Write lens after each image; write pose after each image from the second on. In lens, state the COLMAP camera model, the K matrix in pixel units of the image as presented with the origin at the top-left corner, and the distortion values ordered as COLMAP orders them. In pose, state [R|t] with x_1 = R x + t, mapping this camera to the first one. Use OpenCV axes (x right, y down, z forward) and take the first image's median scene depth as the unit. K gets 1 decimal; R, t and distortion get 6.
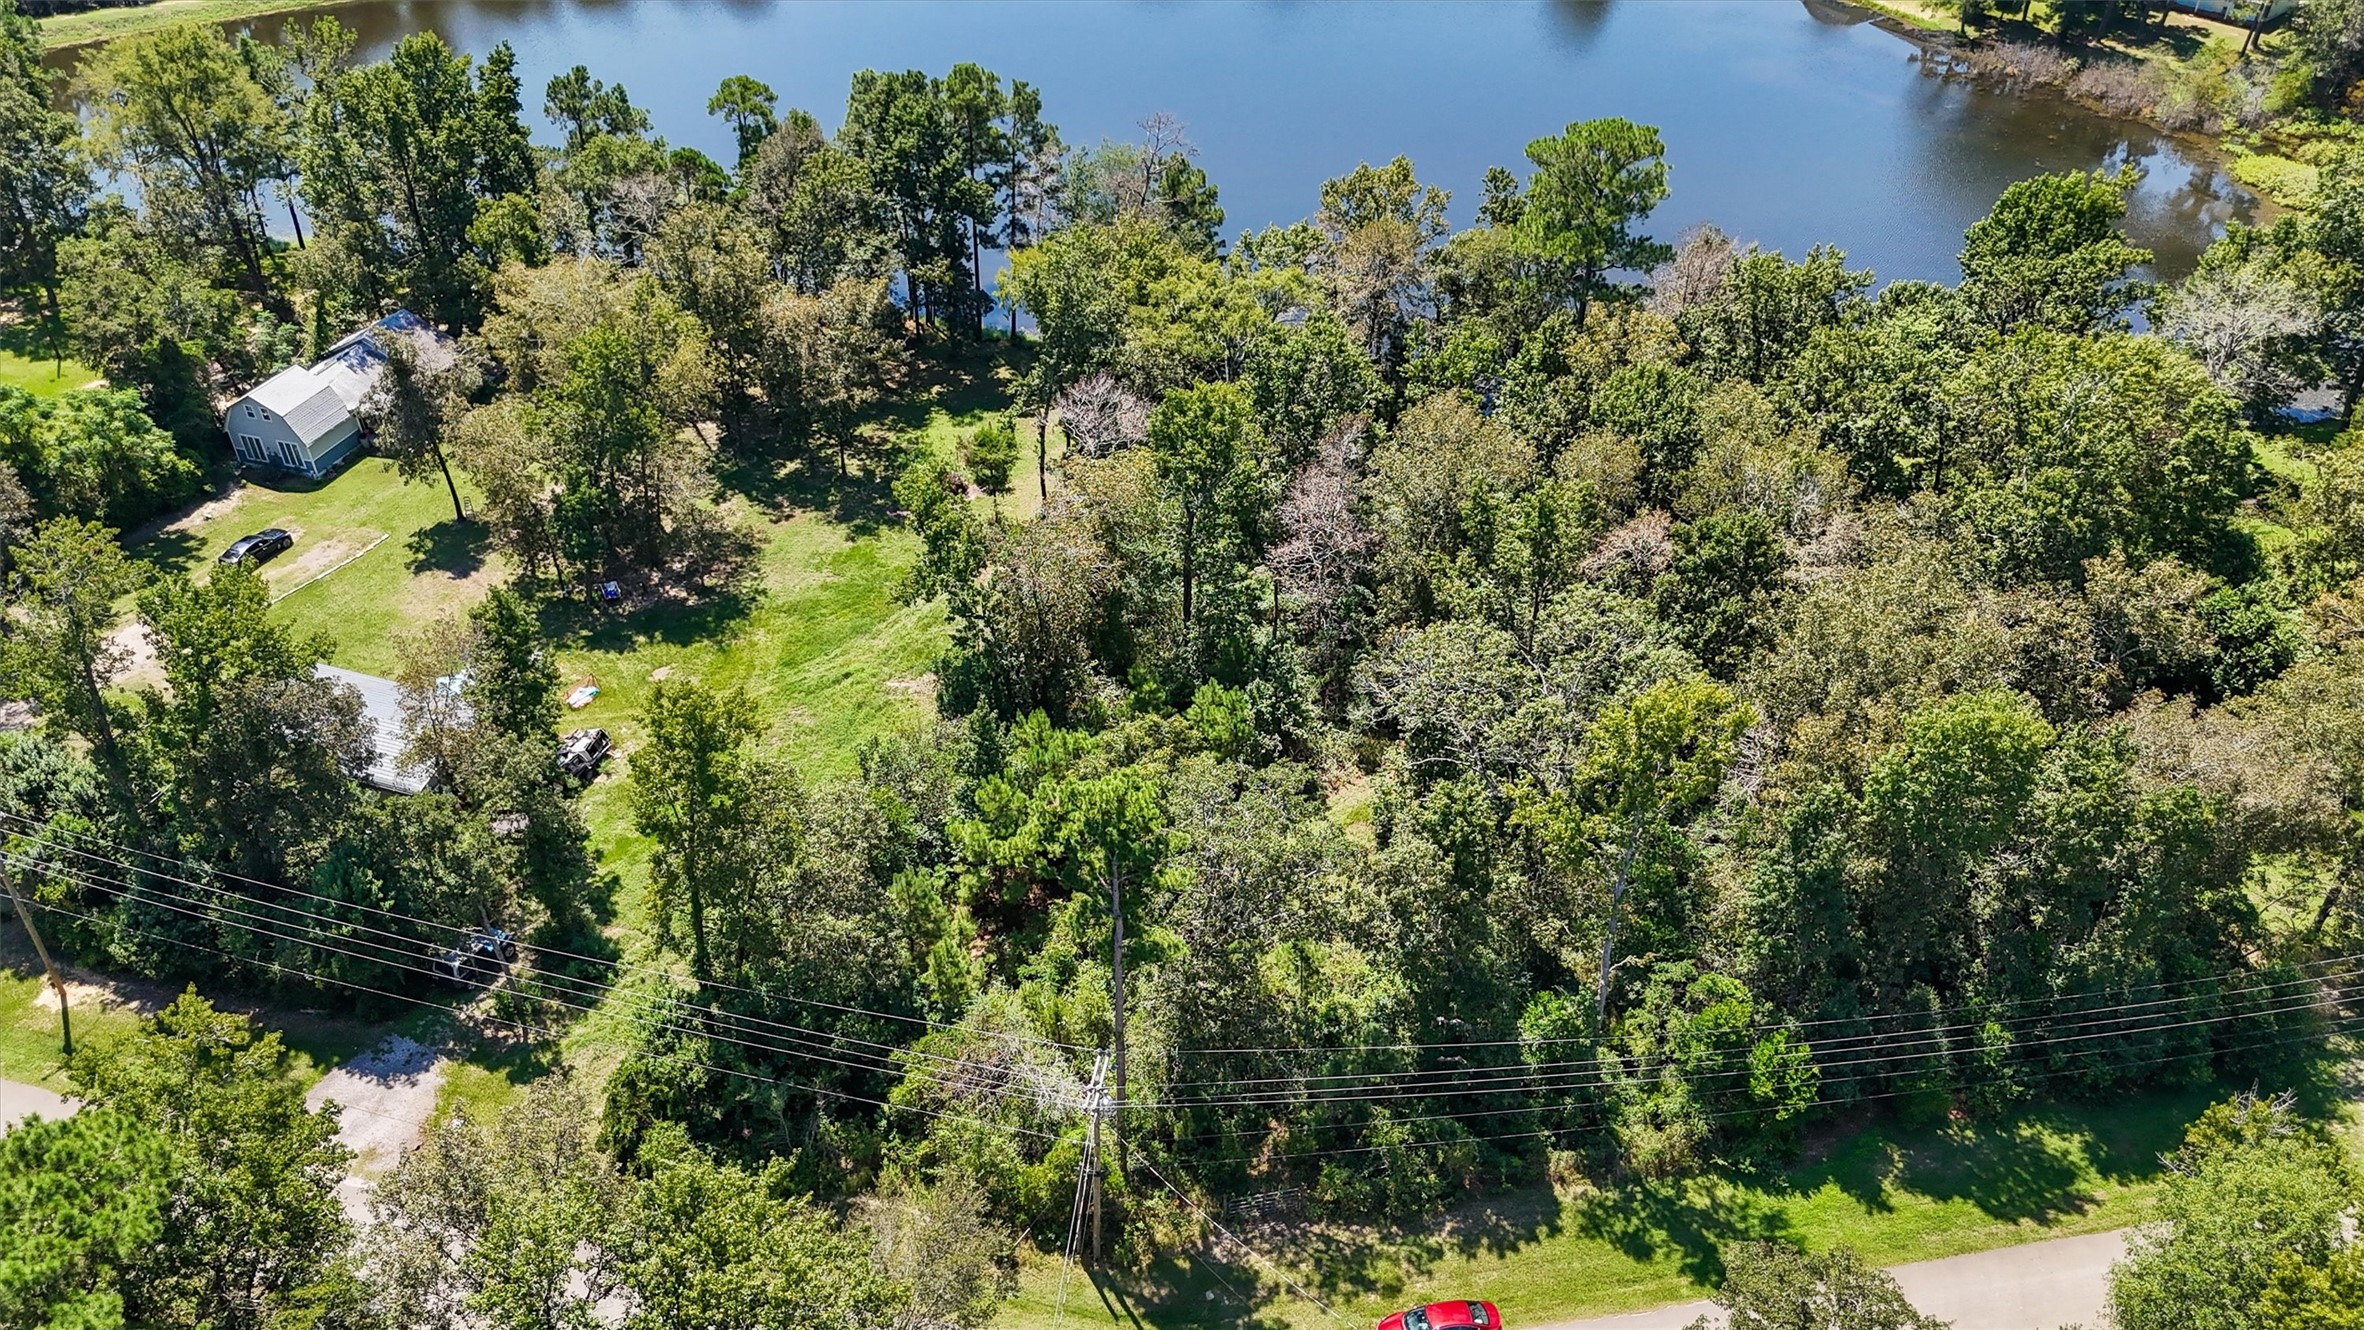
lens RADIAL K [[1793.5, 0, 1182.0], [0, 1793.5, 665.0], [0, 0, 1]] dist [0.048524, -0.038299]
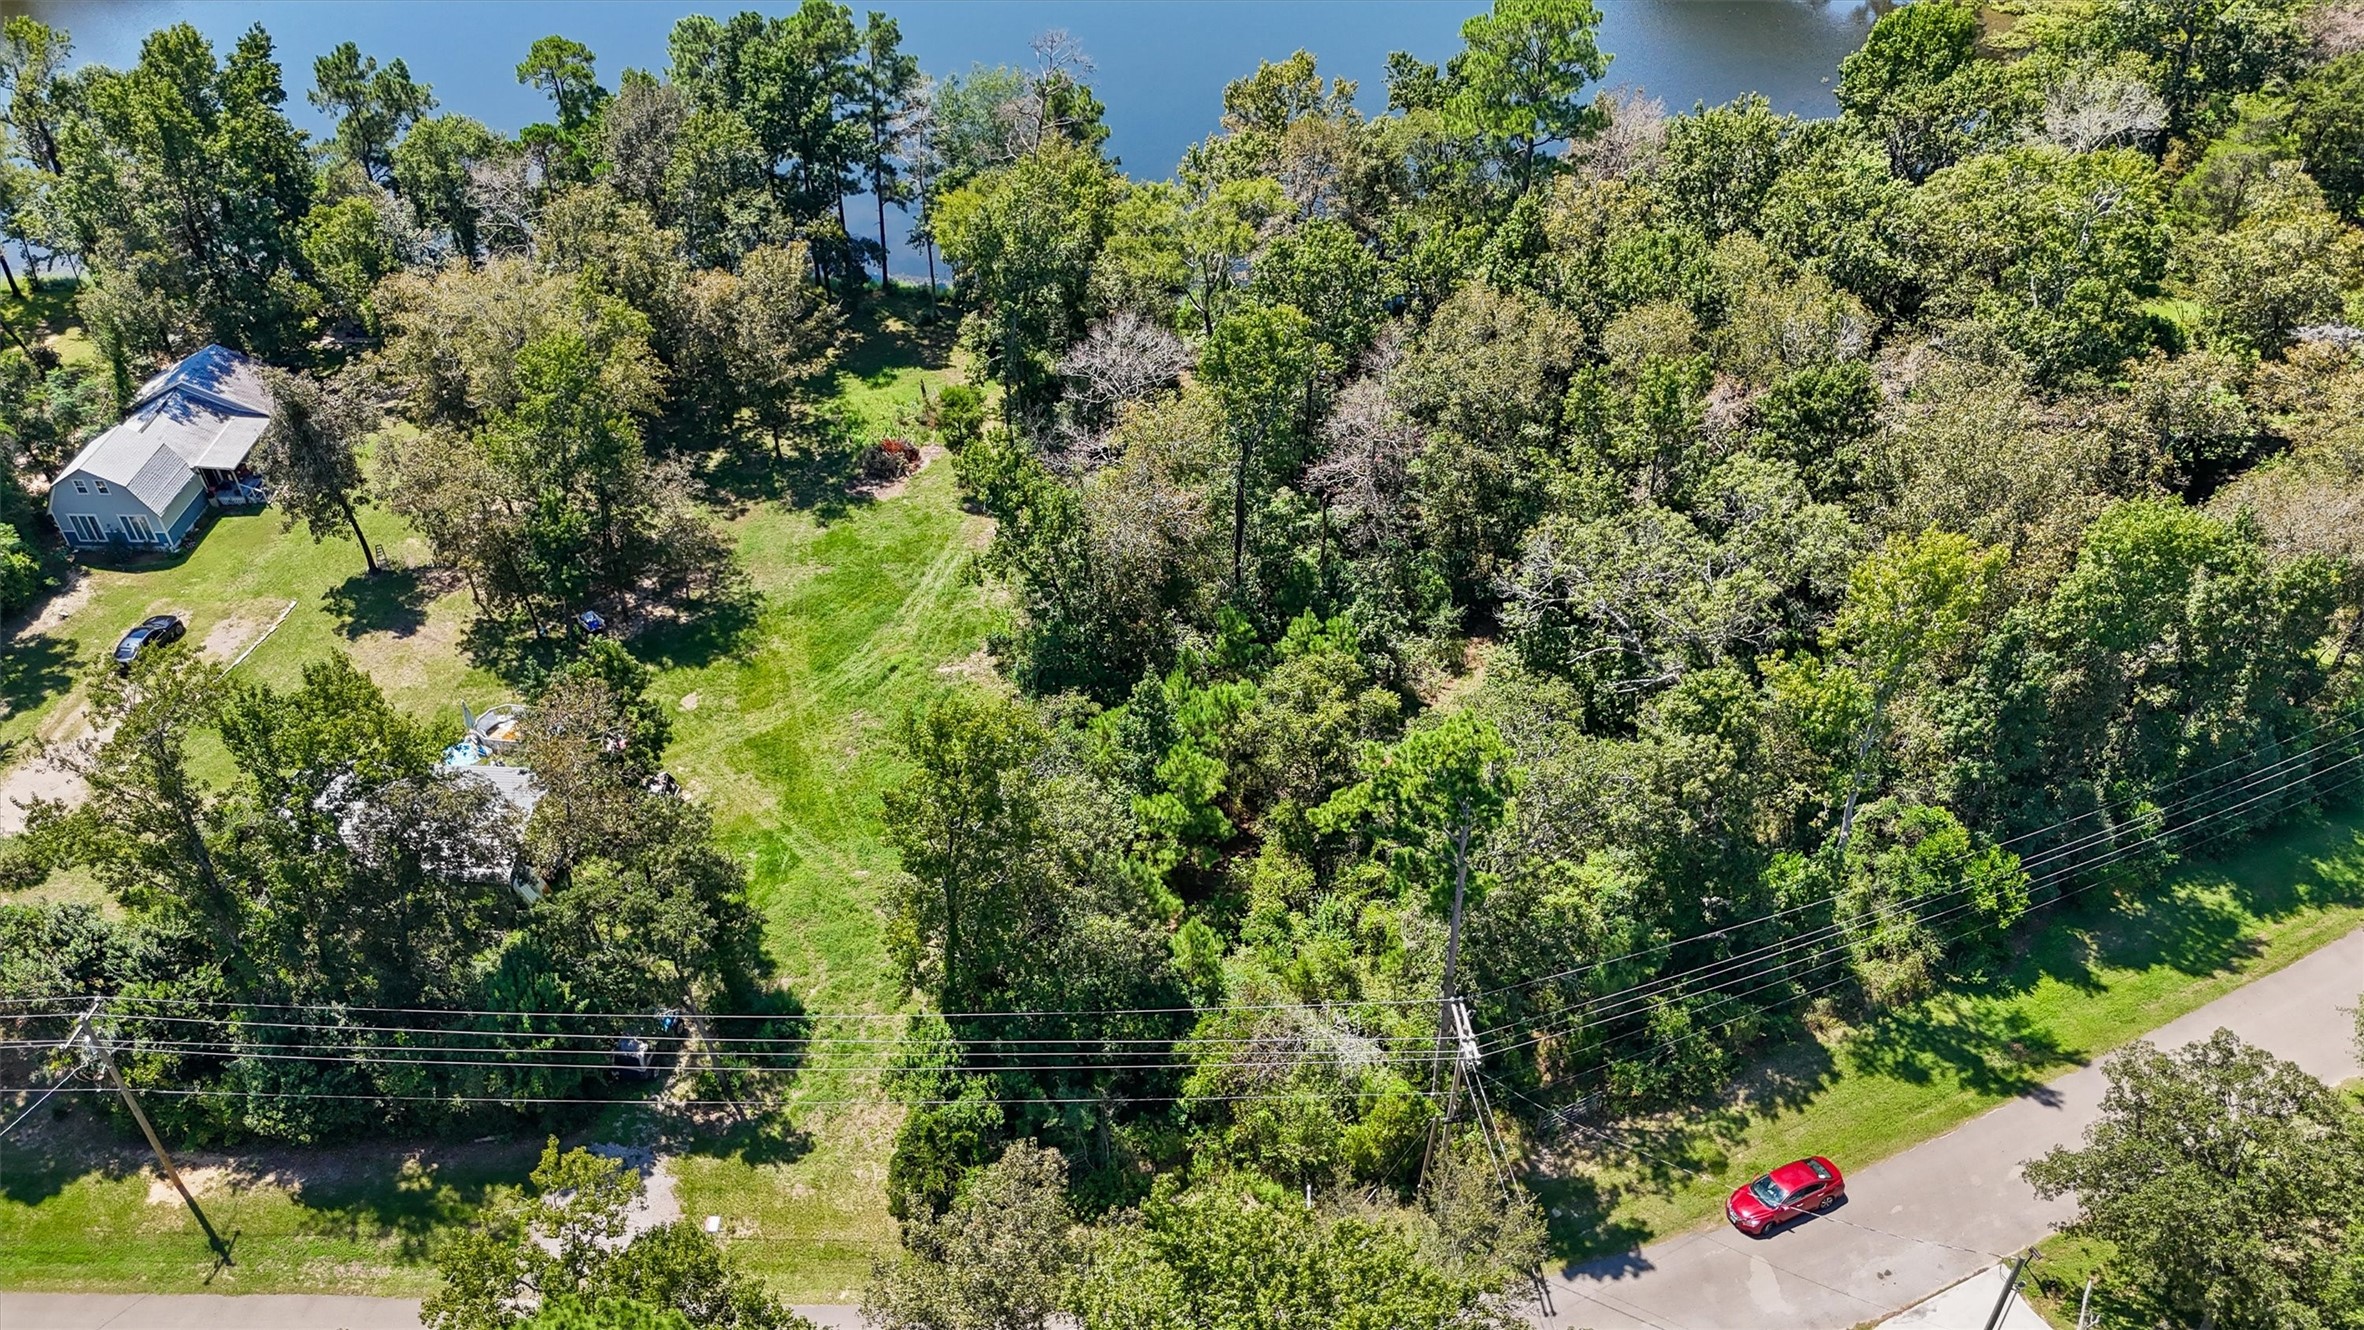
lens RADIAL K [[1793.5, 0, 1182.0], [0, 1793.5, 665.0], [0, 0, 1]] dist [0.048524, -0.038299]
pose [[0.964763, -0.172358, 0.198811, -0.283860], [0.161405, 0.984391, 0.070167, -0.047004], [-0.207802, -0.035606, 0.977523, 0.059808]]
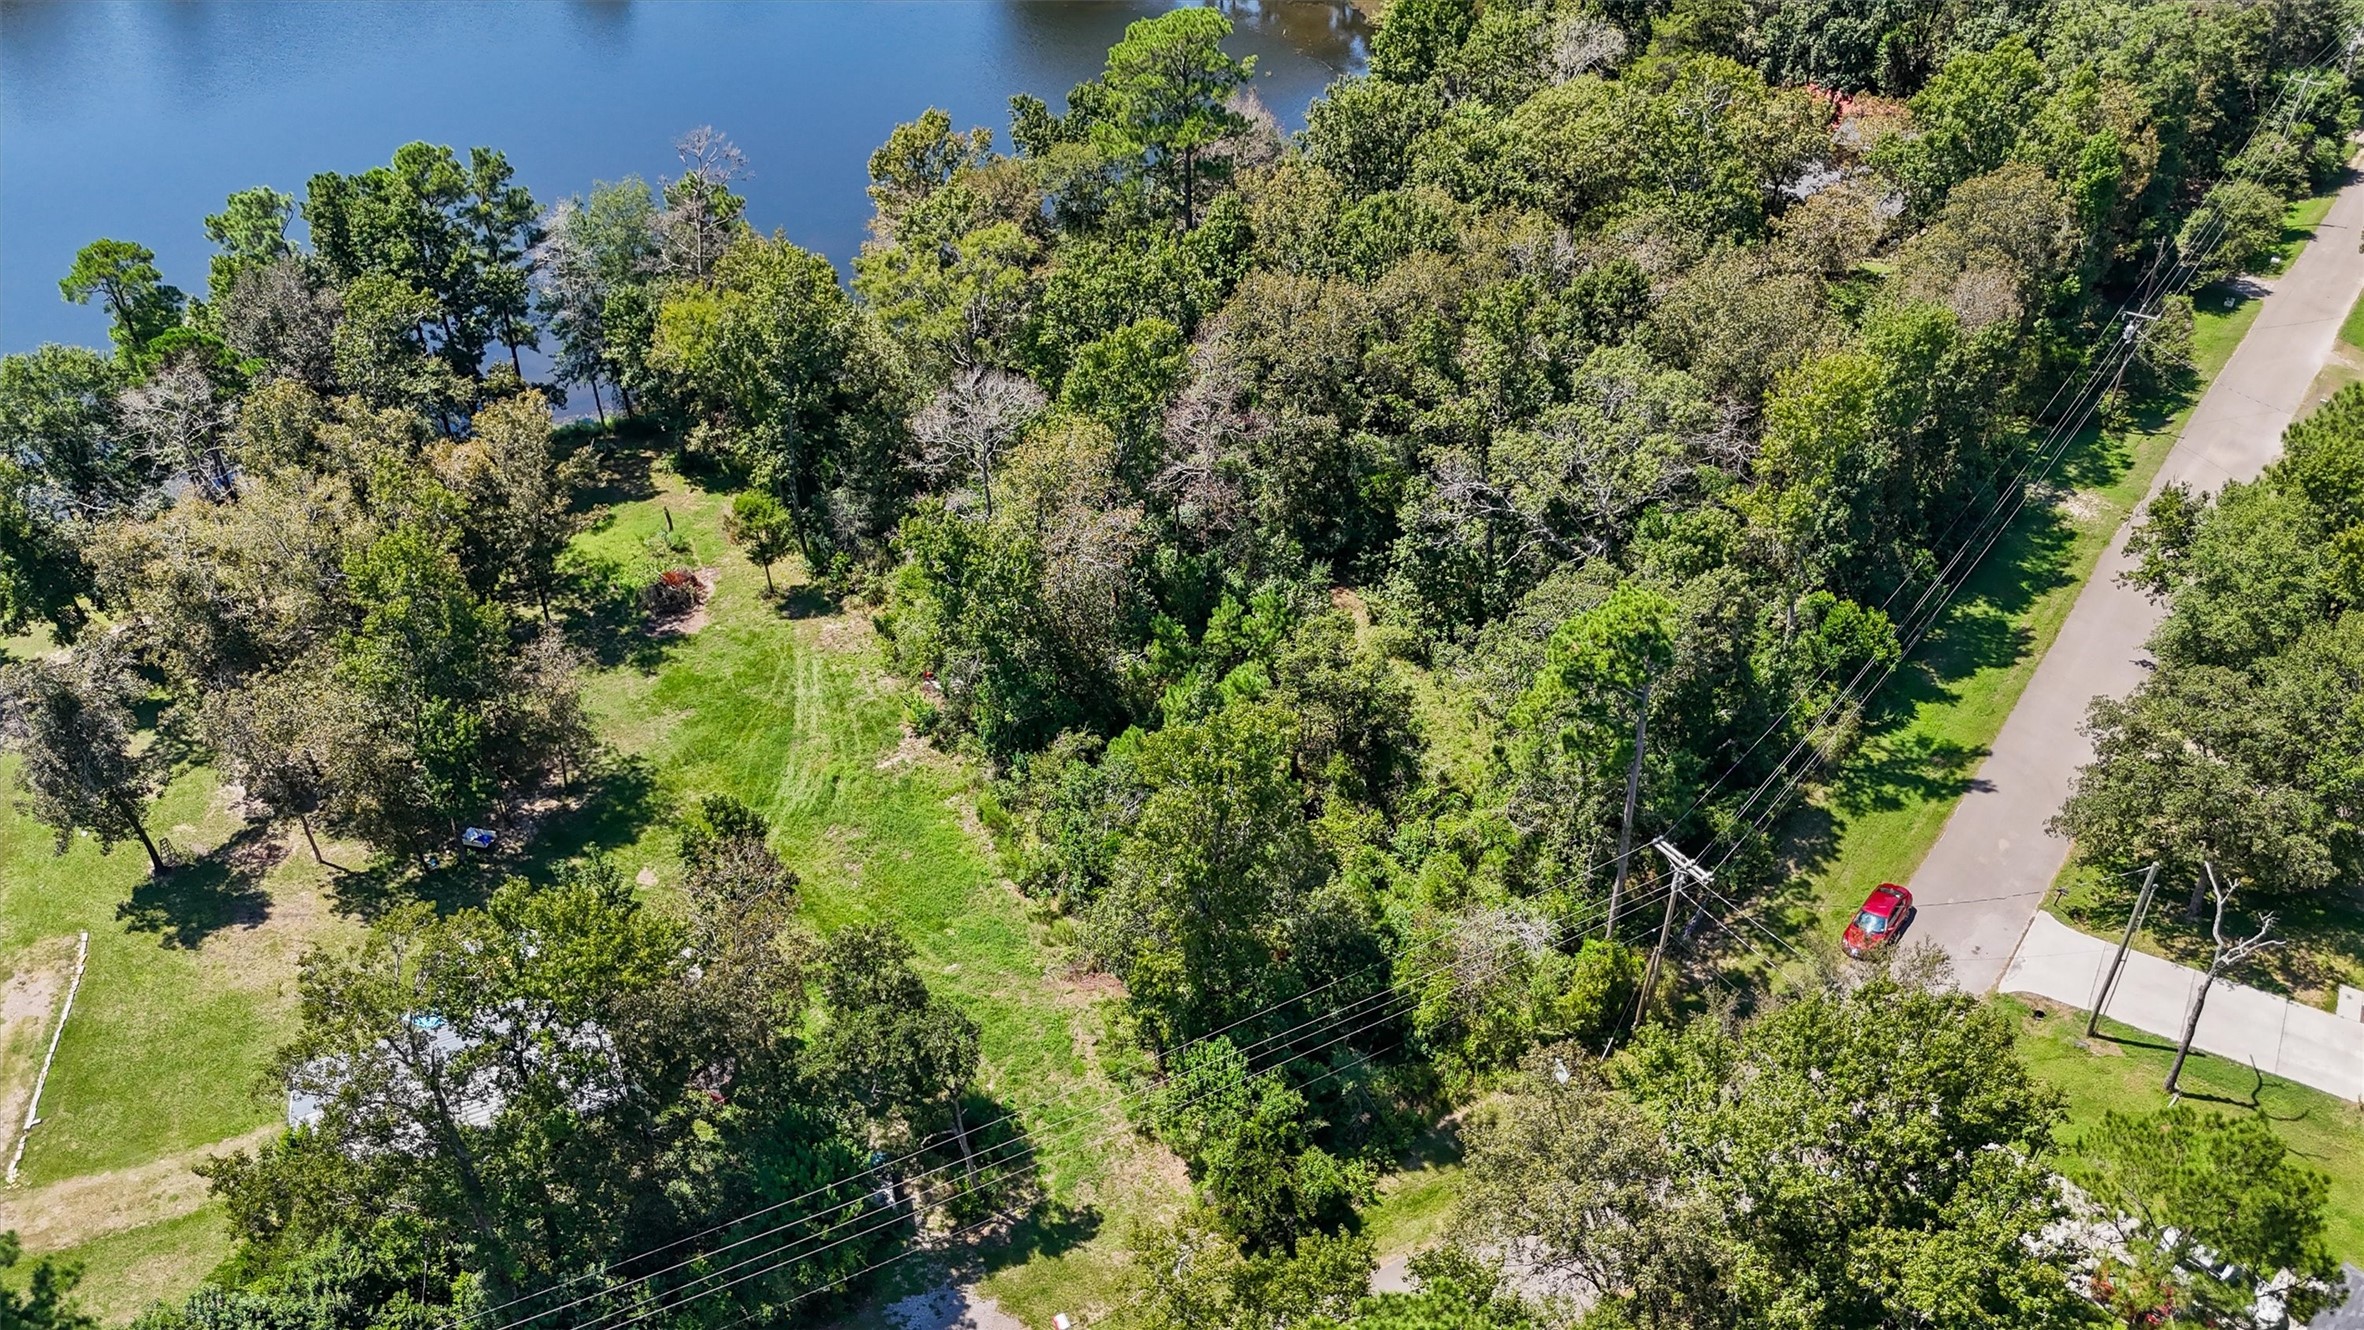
lens RADIAL K [[1793.5, 0, 1182.0], [0, 1793.5, 665.0], [0, 0, 1]] dist [0.048524, -0.038299]
pose [[0.733150, -0.419181, 0.535518, -0.649502], [0.411499, 0.900373, 0.141412, -0.128008], [-0.541443, 0.116688, 0.832600, 0.177763]]
